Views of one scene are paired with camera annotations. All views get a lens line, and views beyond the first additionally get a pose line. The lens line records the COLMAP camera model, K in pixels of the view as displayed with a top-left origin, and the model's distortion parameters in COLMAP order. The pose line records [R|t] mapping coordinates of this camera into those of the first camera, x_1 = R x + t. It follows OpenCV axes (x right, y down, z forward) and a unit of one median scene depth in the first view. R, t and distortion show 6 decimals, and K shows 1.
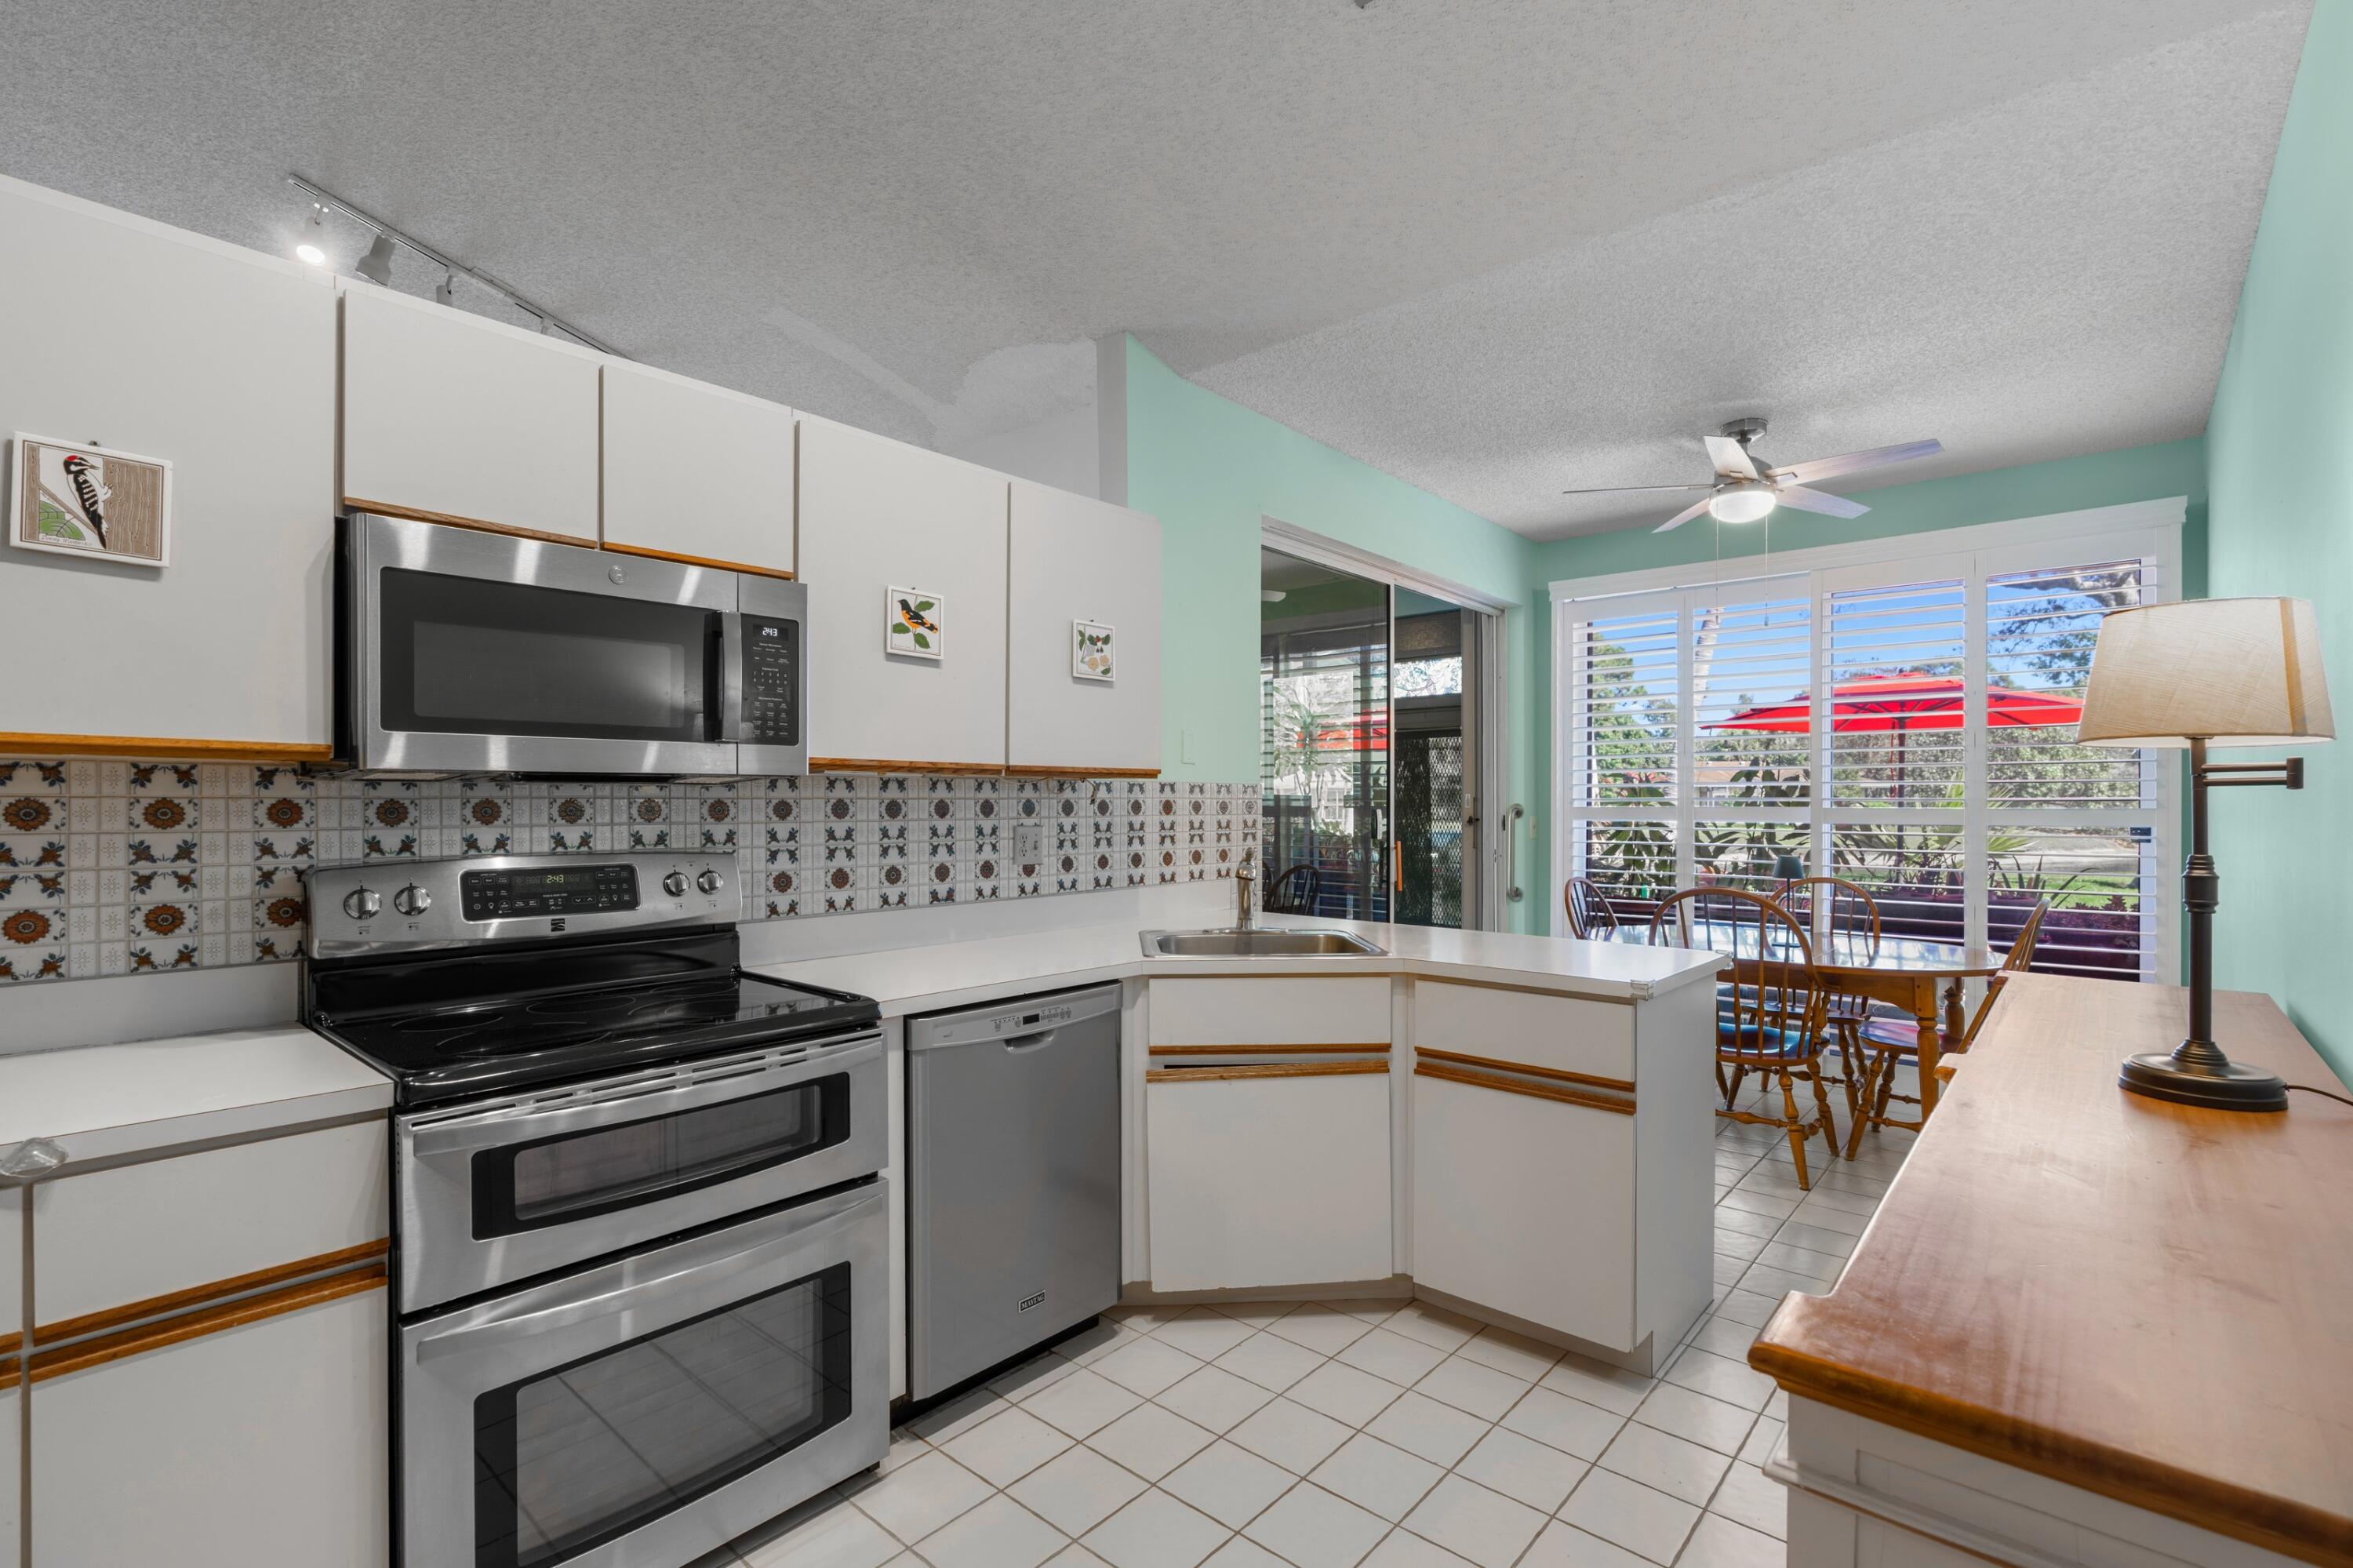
lens RADIAL K [[1055.4, 0, 1176.5], [0, 1055.4, 790.2], [0, 0, 1]] dist [0.000526, 0.000929]
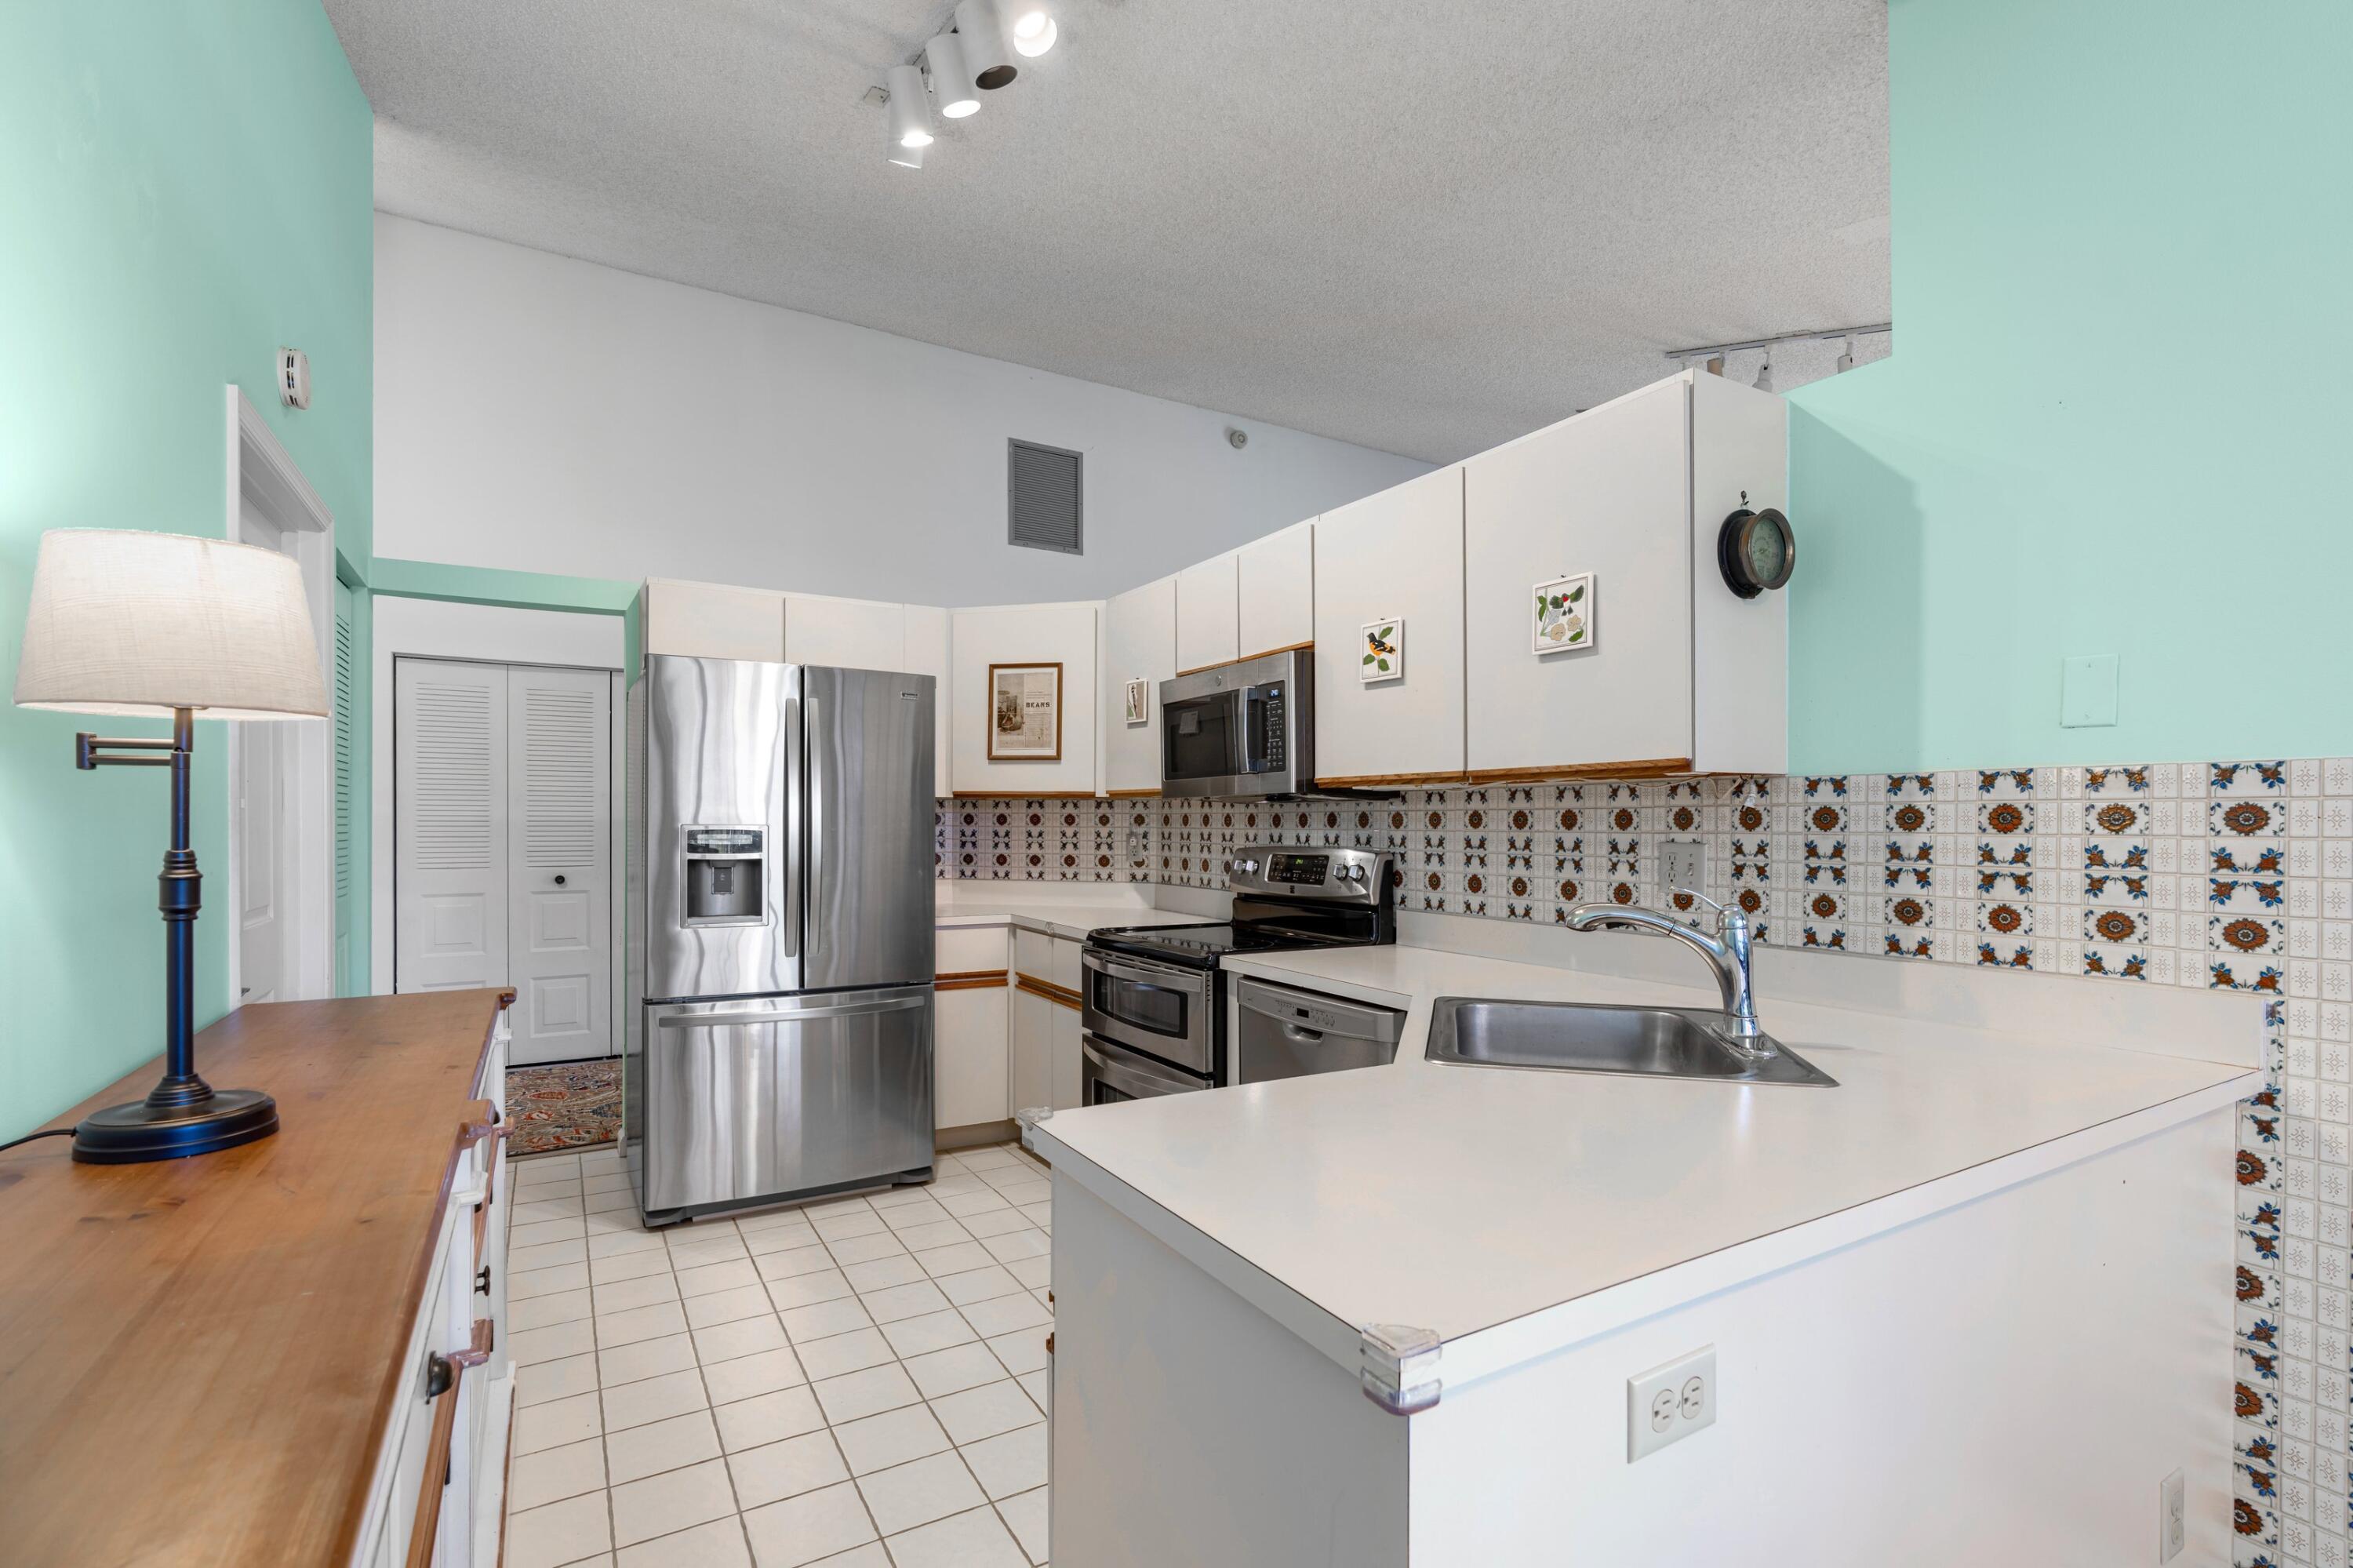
lens RADIAL K [[1127.3, 0, 1187.4], [0, 1127.3, 822.8], [0, 0, 1]] dist [0.000238, 0.000224]
pose [[-0.320690, 0.007089, -0.947158, 0.751079], [0.017829, 0.999840, 0.001447, 0.012782], [0.947016, -0.016423, -0.320765, 0.954654]]
